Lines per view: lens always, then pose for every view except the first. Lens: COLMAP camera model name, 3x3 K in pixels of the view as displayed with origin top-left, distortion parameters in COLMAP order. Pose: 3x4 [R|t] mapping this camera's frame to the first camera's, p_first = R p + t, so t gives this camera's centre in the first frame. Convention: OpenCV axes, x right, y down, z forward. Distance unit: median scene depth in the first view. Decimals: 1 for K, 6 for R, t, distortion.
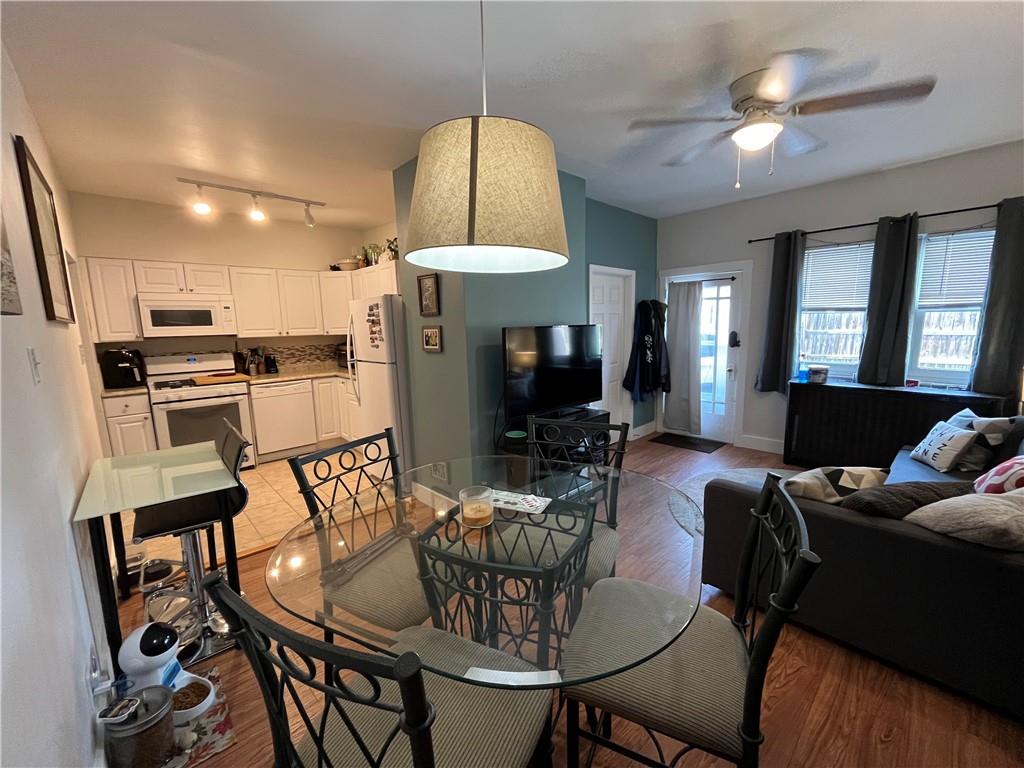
lens RADIAL K [[416.5, 0, 514.4], [0, 416.5, 386.0], [0, 0, 1]] dist [-0.001925, -0.000645]
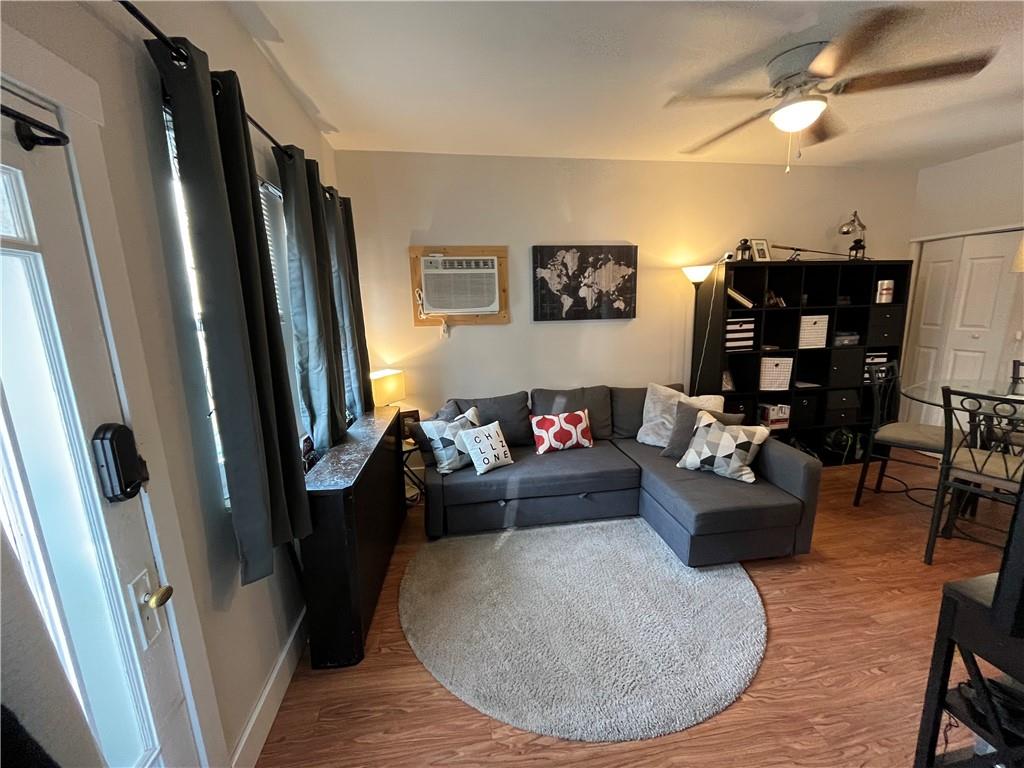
lens RADIAL K [[416.5, 0, 514.4], [0, 416.5, 386.0], [0, 0, 1]] dist [-0.001925, -0.000645]
pose [[-0.830480, -0.059036, 0.553911, 0.344244], [0.134705, 0.943573, 0.302530, -0.242937], [-0.540515, 0.325859, -0.775667, 1.391870]]
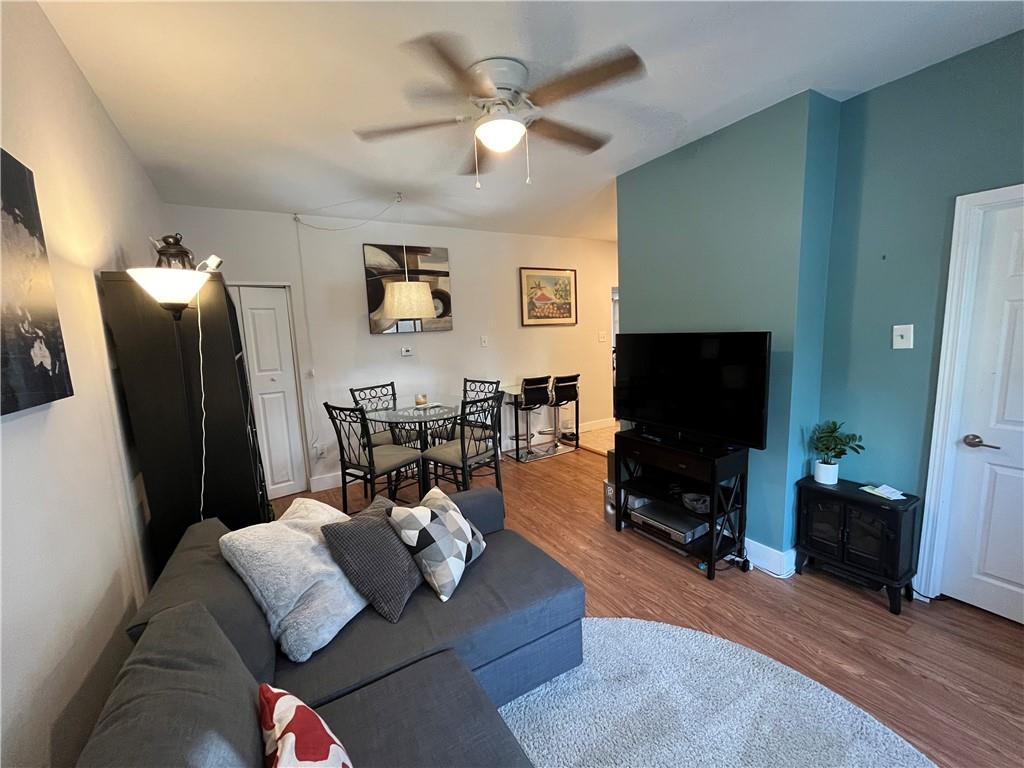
lens RADIAL K [[416.5, 0, 514.4], [0, 416.5, 386.0], [0, 0, 1]] dist [-0.001925, -0.000645]
pose [[-0.201254, 0.168210, -0.964988, 0.937987], [-0.099566, 0.976530, 0.190987, -0.155000], [0.974466, 0.134517, -0.179782, 0.772031]]
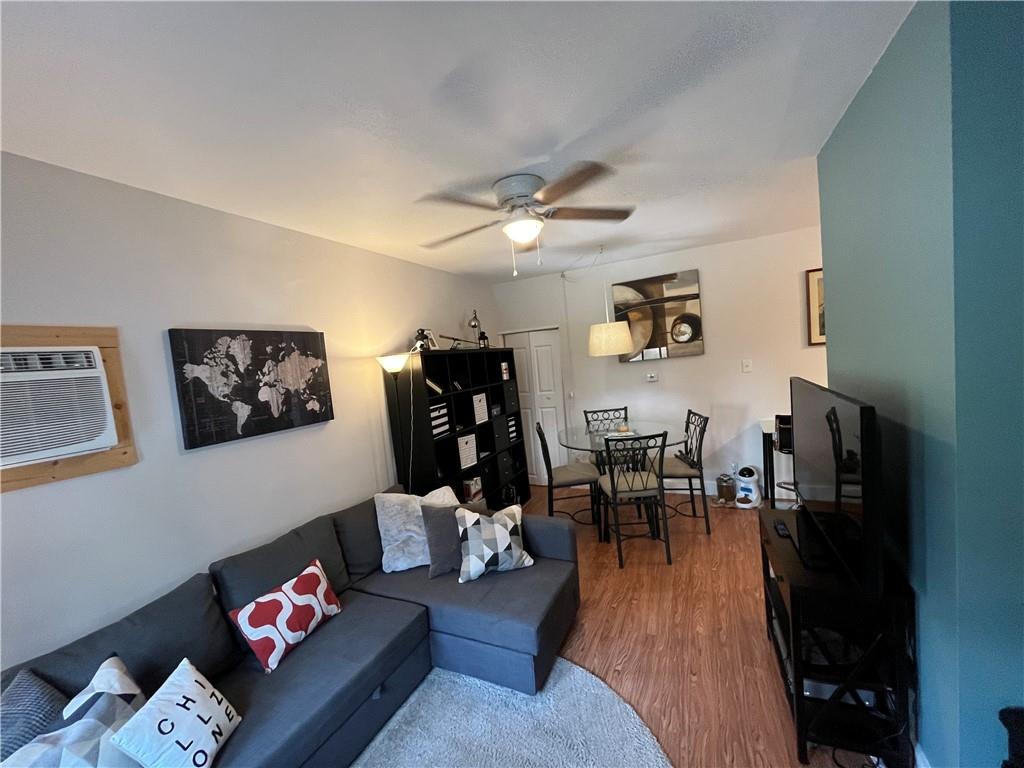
lens RADIAL K [[416.5, 0, 514.4], [0, 416.5, 386.0], [0, 0, 1]] dist [-0.001925, -0.000645]
pose [[-0.916062, 0.138914, -0.376209, 0.655421], [0.057866, 0.974060, 0.218766, -0.273755], [0.396840, 0.178634, -0.900338, 1.244839]]
